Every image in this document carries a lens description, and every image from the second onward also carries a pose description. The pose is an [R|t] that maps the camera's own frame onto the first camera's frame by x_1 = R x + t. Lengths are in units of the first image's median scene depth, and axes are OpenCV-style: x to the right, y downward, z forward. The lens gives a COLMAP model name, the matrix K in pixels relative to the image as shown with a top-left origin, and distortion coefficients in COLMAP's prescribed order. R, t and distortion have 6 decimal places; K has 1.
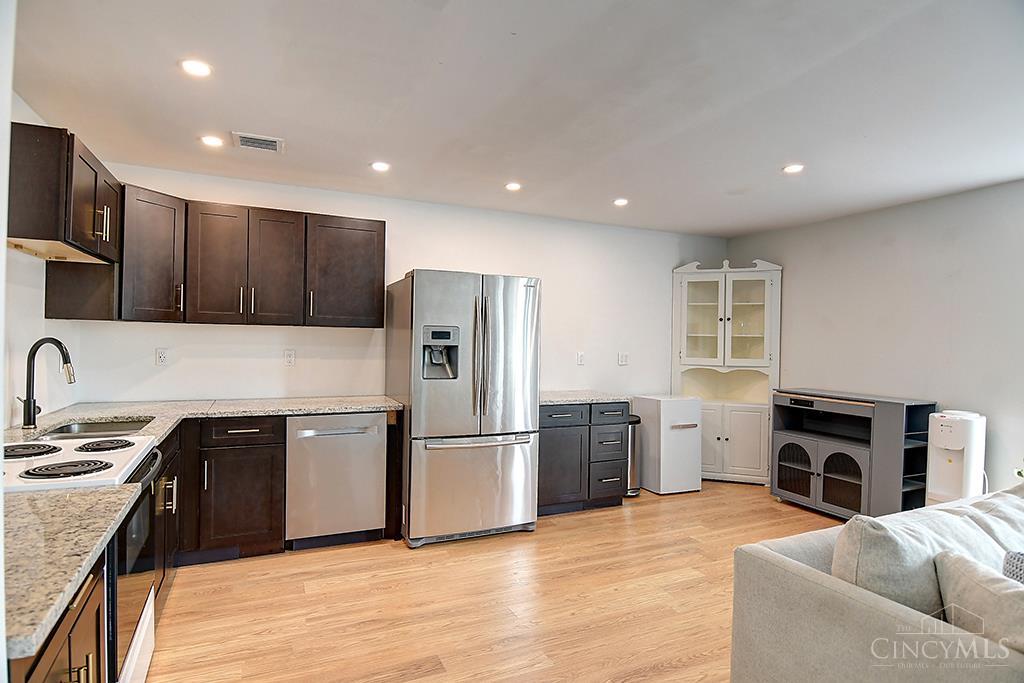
lens RADIAL K [[549.3, 0, 511.1], [0, 549.3, 343.4], [0, 0, 1]] dist [-0.002000, -0.012017]
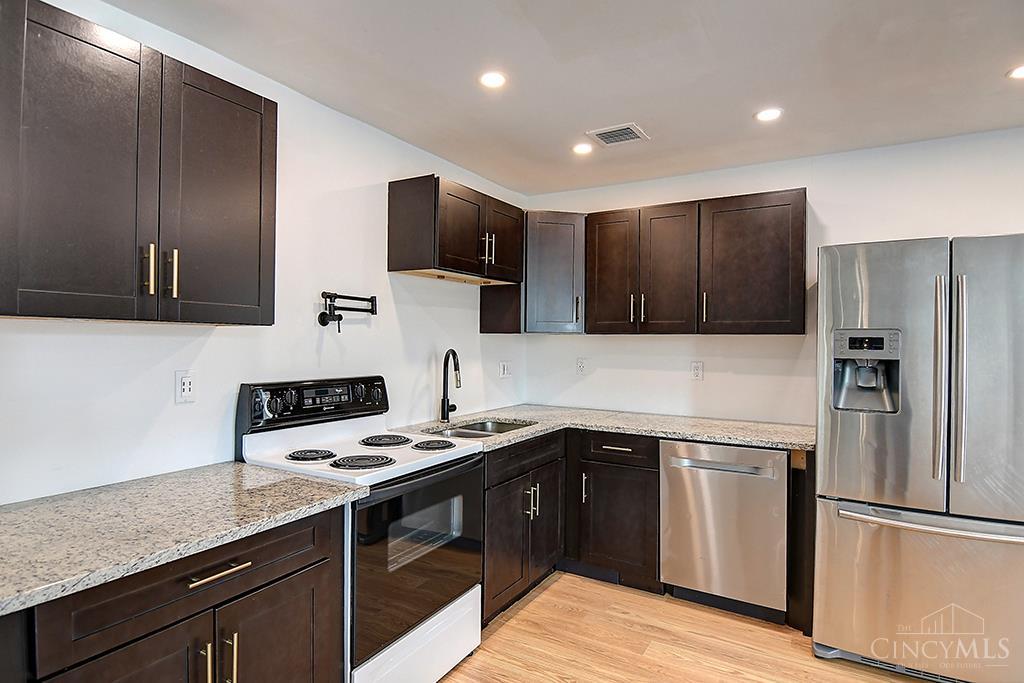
lens RADIAL K [[549.3, 0, 511.1], [0, 549.3, 343.9], [0, 0, 1]] dist [-0.002000, -0.012017]
pose [[0.556367, -0.010342, -0.830873, 0.168960], [-0.003869, 0.999879, -0.015036, -0.002683], [0.830928, 0.011581, 0.556259, 0.295259]]
